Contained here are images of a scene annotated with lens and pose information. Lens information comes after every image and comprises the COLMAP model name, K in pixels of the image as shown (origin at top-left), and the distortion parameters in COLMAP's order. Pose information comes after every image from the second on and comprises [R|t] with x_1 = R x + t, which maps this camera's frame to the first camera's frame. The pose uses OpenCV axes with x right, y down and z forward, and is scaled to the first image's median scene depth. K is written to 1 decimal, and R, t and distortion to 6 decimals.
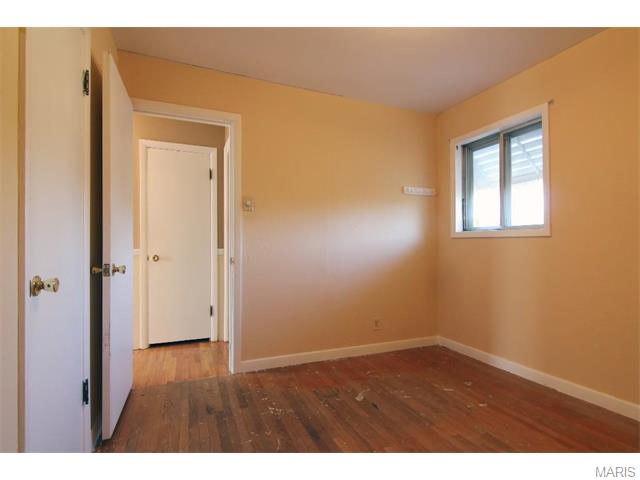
lens RADIAL K [[322.9, 0, 320.0], [0, 322.9, 240.0], [0, 0, 1]] dist [-0.001055, -0.000213]
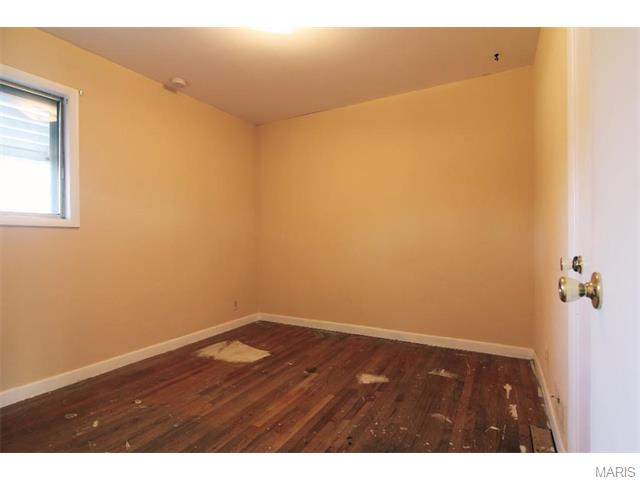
lens RADIAL K [[324.7, 0, 320.0], [0, 324.7, 240.0], [0, 0, 1]] dist [-0.000253, -0.000195]
pose [[-0.614354, 0.011669, 0.788944, -0.543146], [-0.004620, 0.999820, -0.018385, 0.043408], [-0.789017, -0.014940, -0.614190, 1.075893]]
